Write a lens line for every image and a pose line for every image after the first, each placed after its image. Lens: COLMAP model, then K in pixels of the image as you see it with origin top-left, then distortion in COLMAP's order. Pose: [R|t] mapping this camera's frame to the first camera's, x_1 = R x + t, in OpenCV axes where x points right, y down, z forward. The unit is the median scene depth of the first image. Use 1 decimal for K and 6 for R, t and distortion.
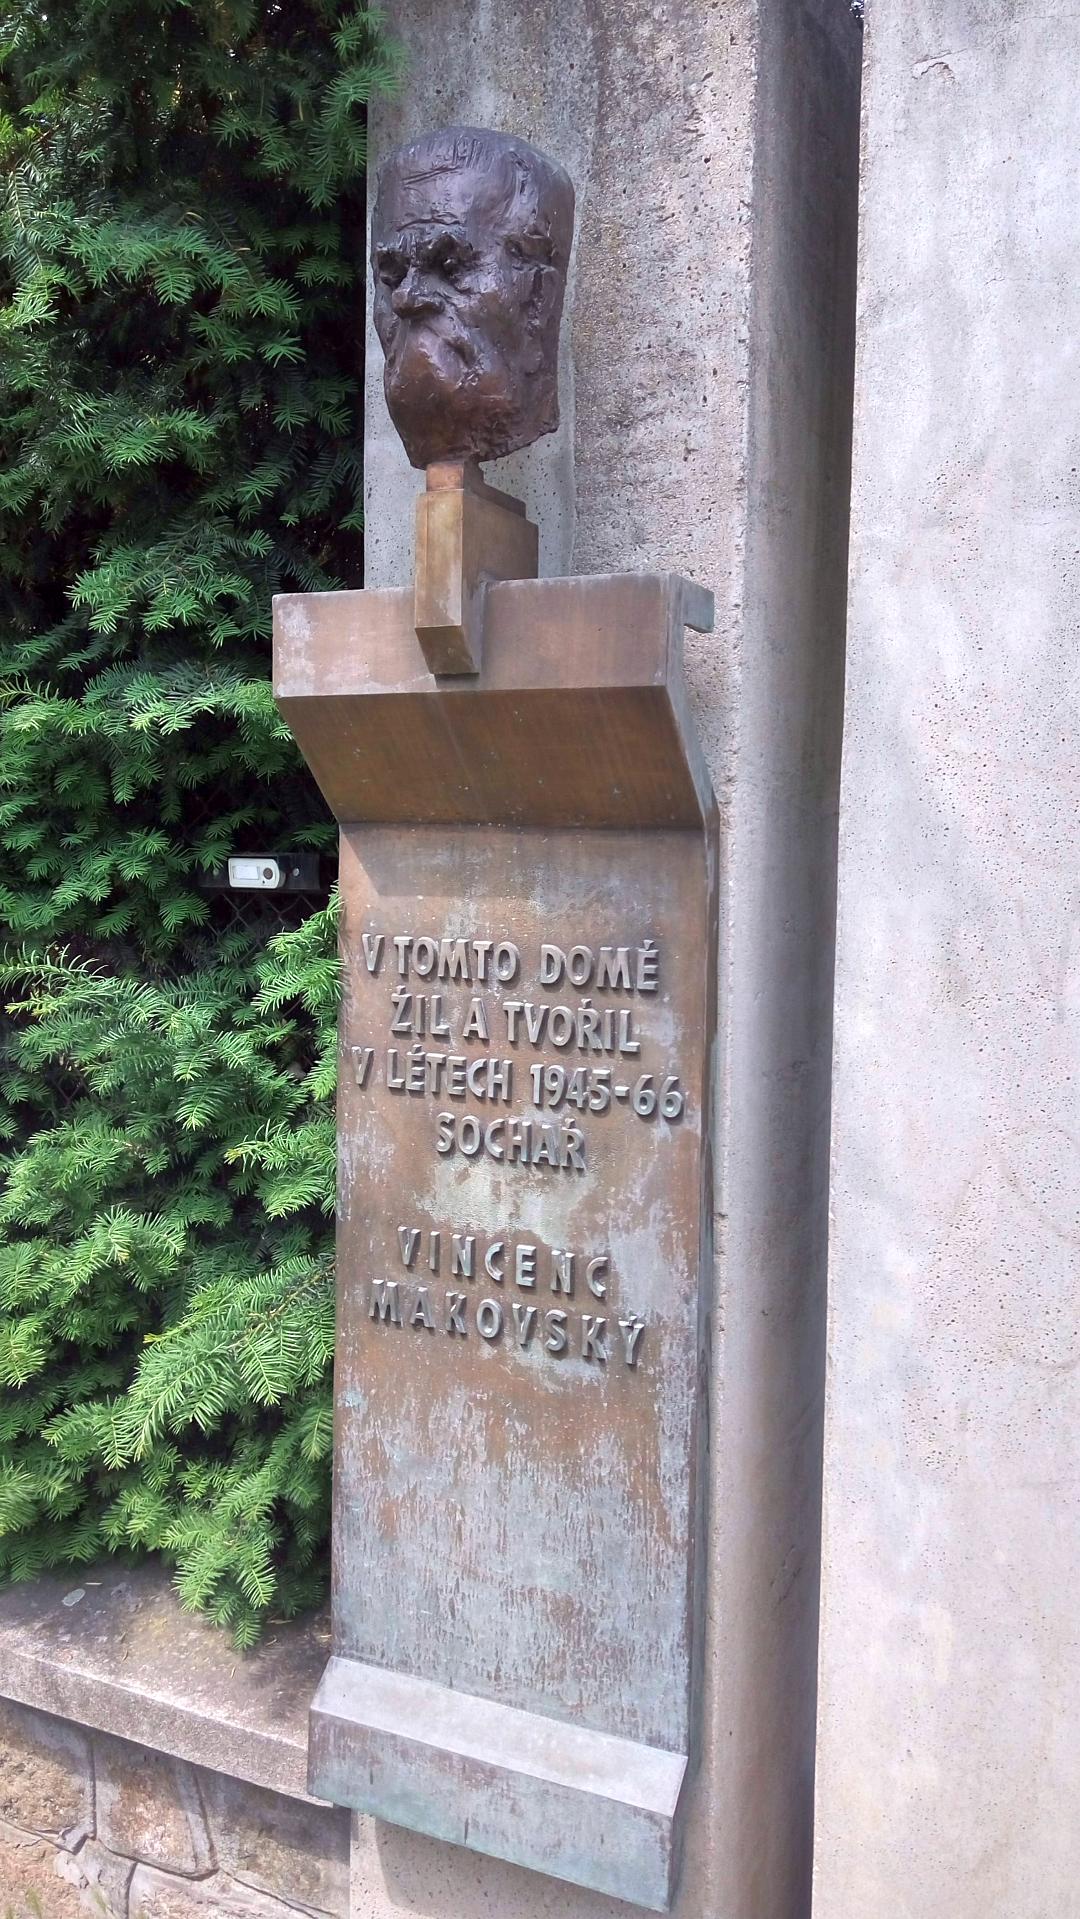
lens RADIAL K [[1486.7, 0, 540.0], [0, 1486.7, 959.5], [0, 0, 1]] dist [0.076533, -0.115420]
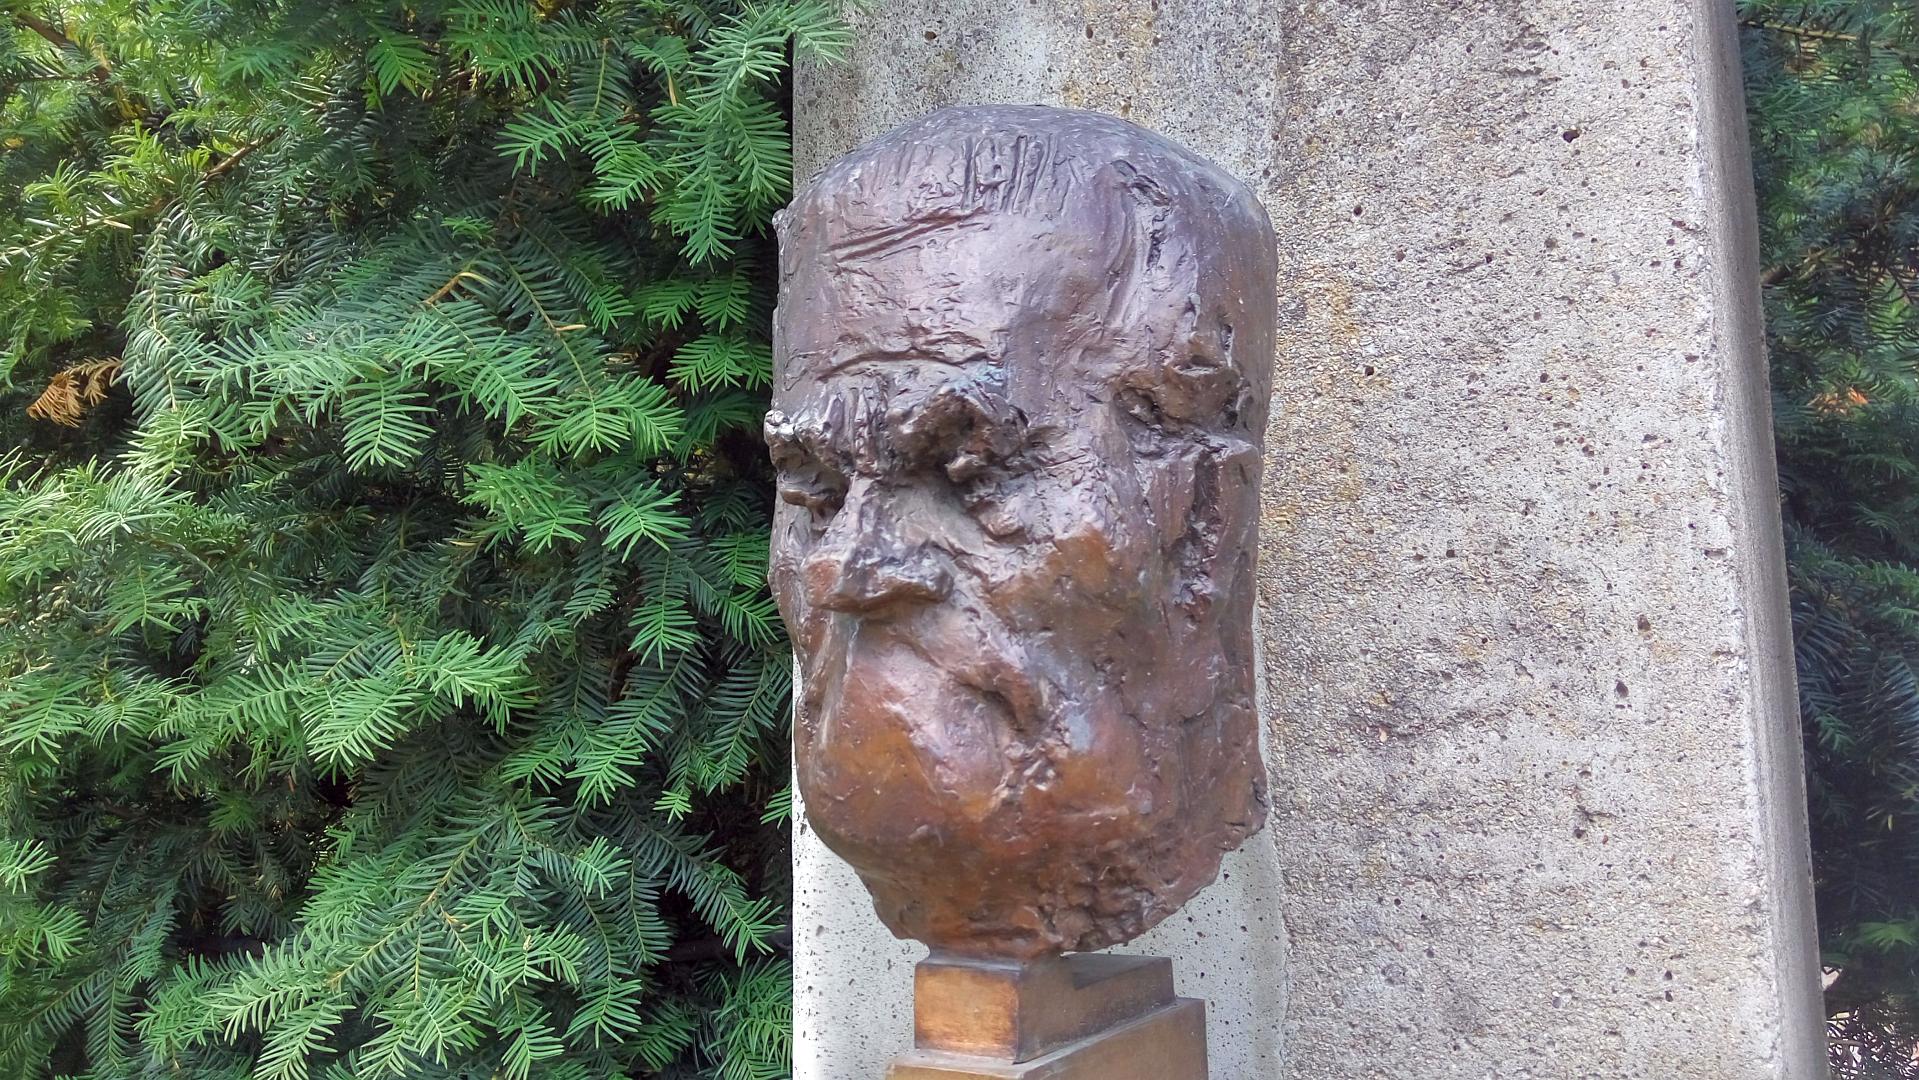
lens RADIAL K [[1486.7, 0, 952.3], [0, 1486.7, 546.5], [0, 0, 1]] dist [0.076533, -0.115420]
pose [[0.996367, -0.044068, -0.072877, -0.034656], [0.028587, 0.979128, -0.201224, -0.340496], [0.080223, 0.198409, 0.976831, 0.602156]]
